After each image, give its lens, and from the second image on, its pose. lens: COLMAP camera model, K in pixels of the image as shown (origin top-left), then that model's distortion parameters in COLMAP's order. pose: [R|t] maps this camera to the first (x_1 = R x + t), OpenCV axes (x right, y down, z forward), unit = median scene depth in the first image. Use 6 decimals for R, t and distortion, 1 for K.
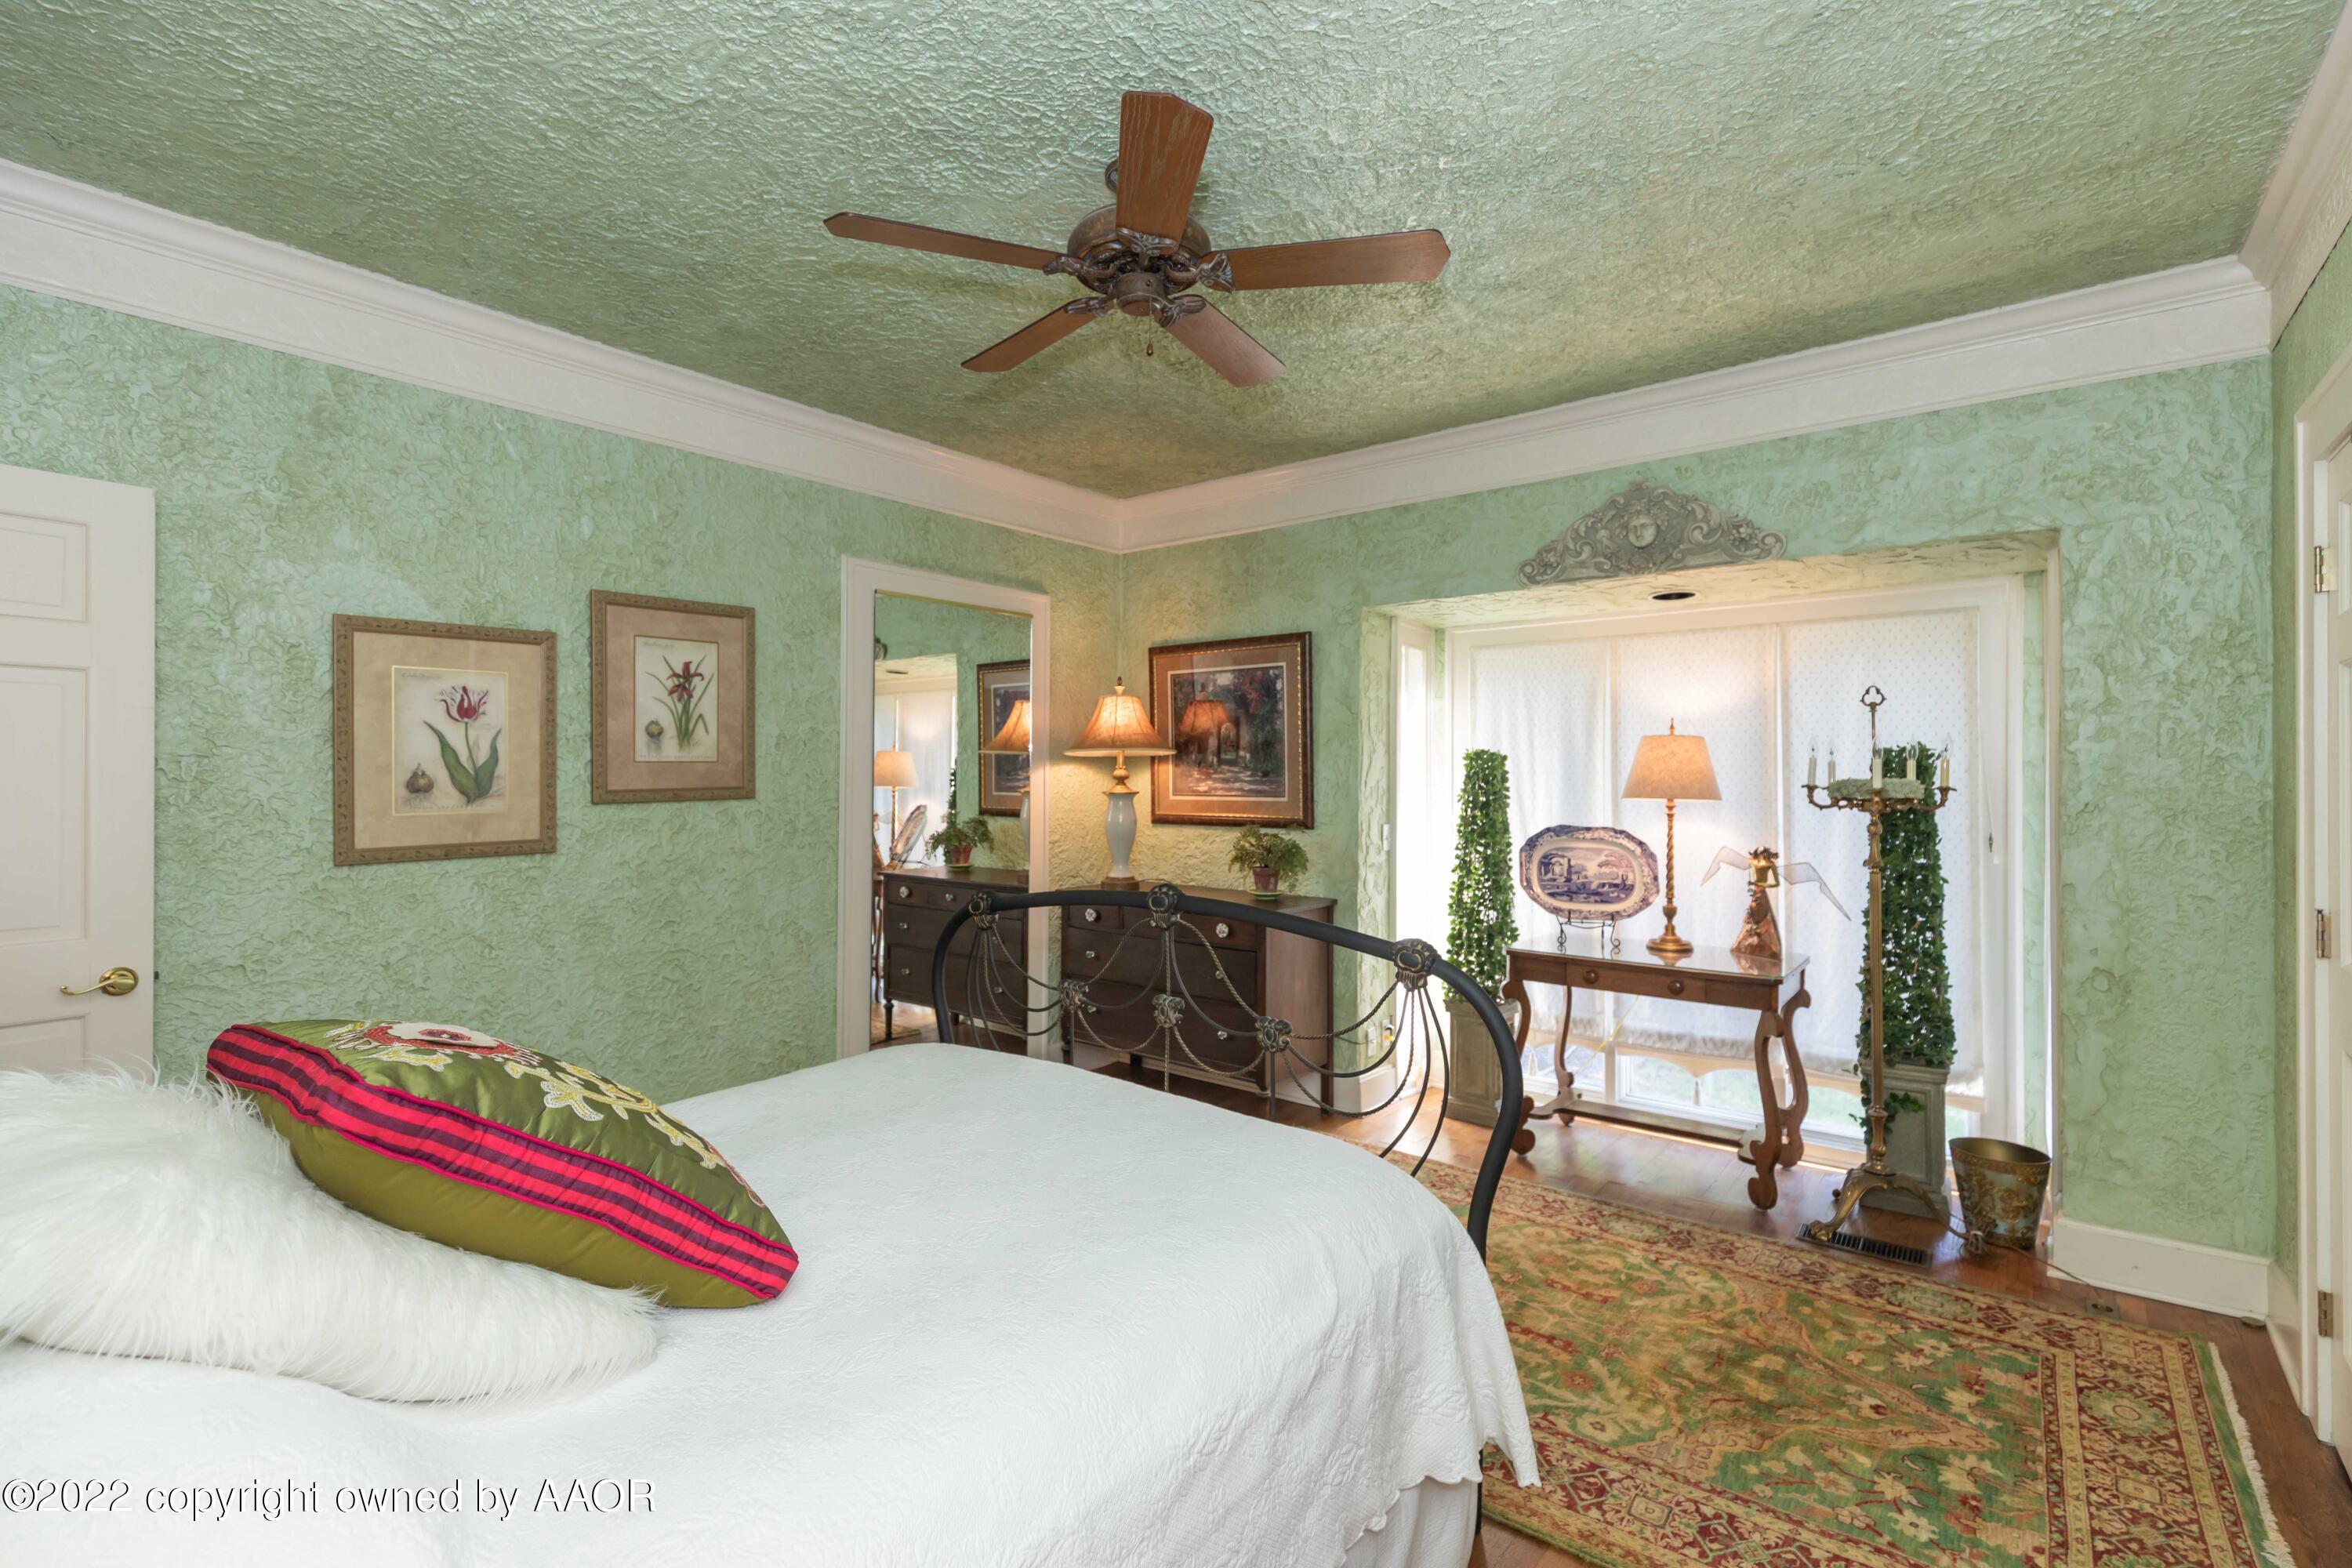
lens RADIAL K [[1055.2, 0, 1174.6], [0, 1055.2, 784.3], [0, 0, 1]] dist [0.005864, 0.001125]
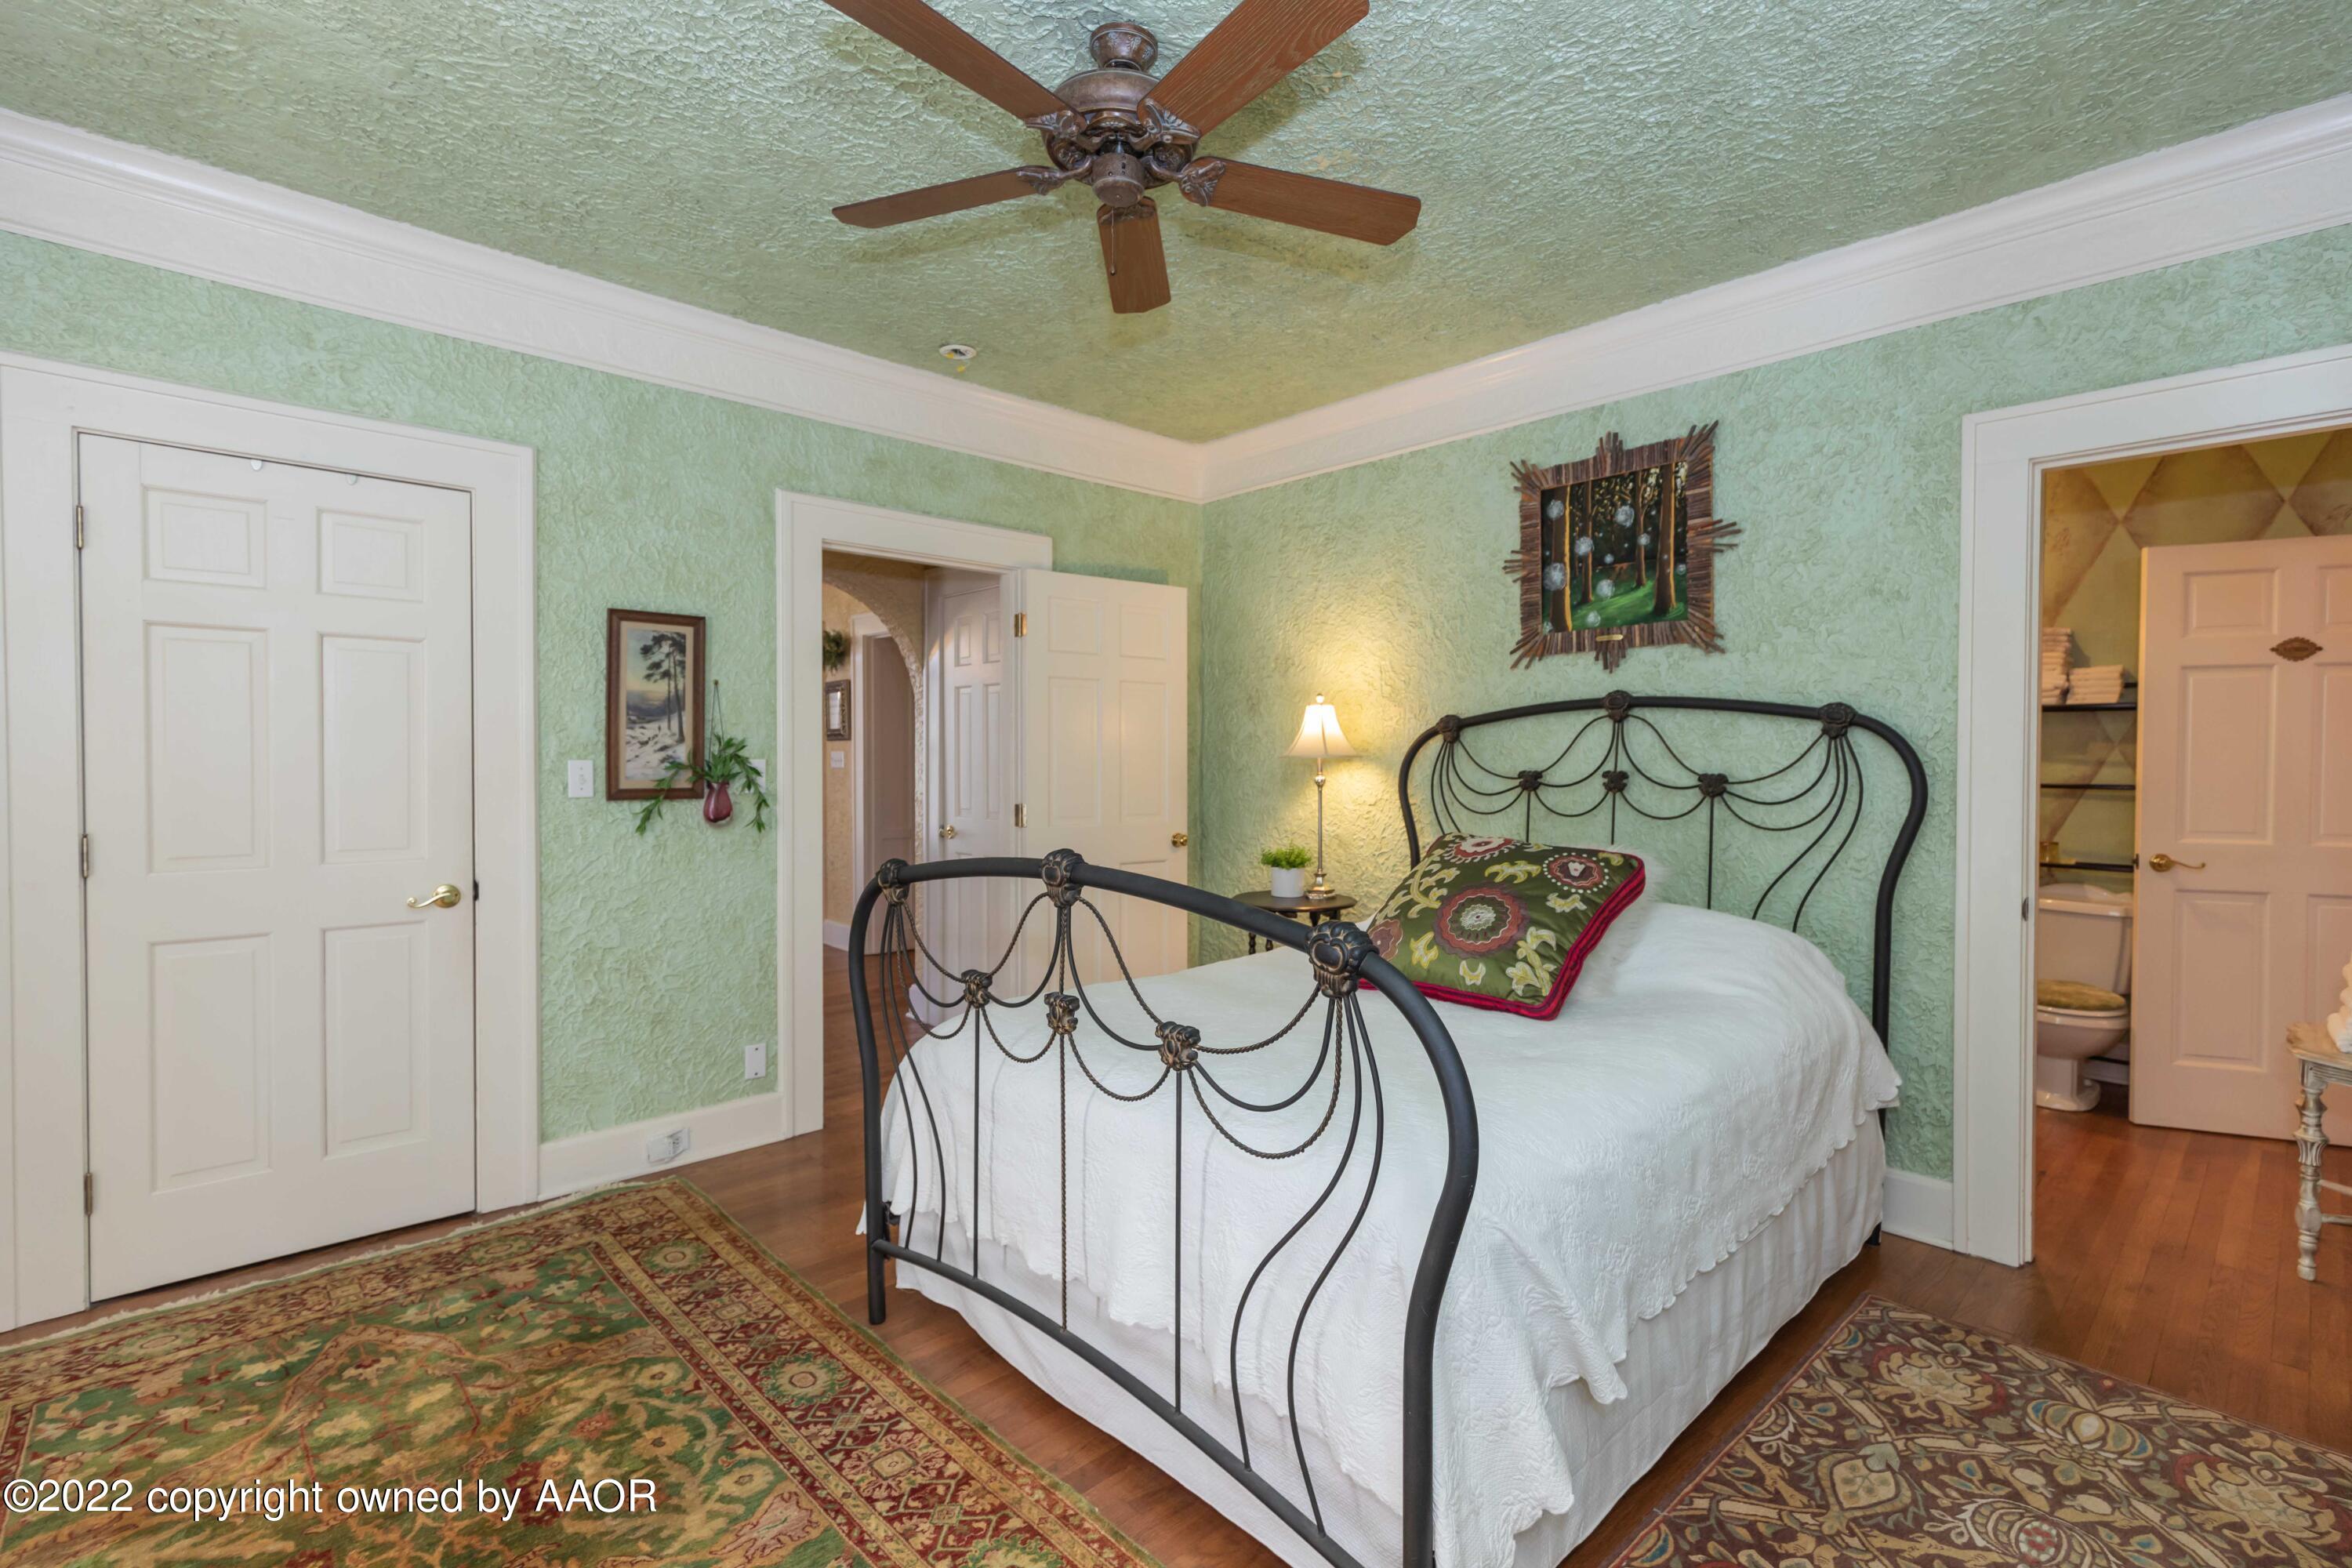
lens RADIAL K [[1055.2, 0, 1158.0], [0, 1055.2, 776.3], [0, 0, 1]] dist [0.005864, 0.001125]
pose [[-0.988713, -0.004751, 0.149747, -0.219763], [-0.002450, 0.999876, 0.015545, 0.033620], [-0.149802, 0.015003, -0.988602, 2.032007]]
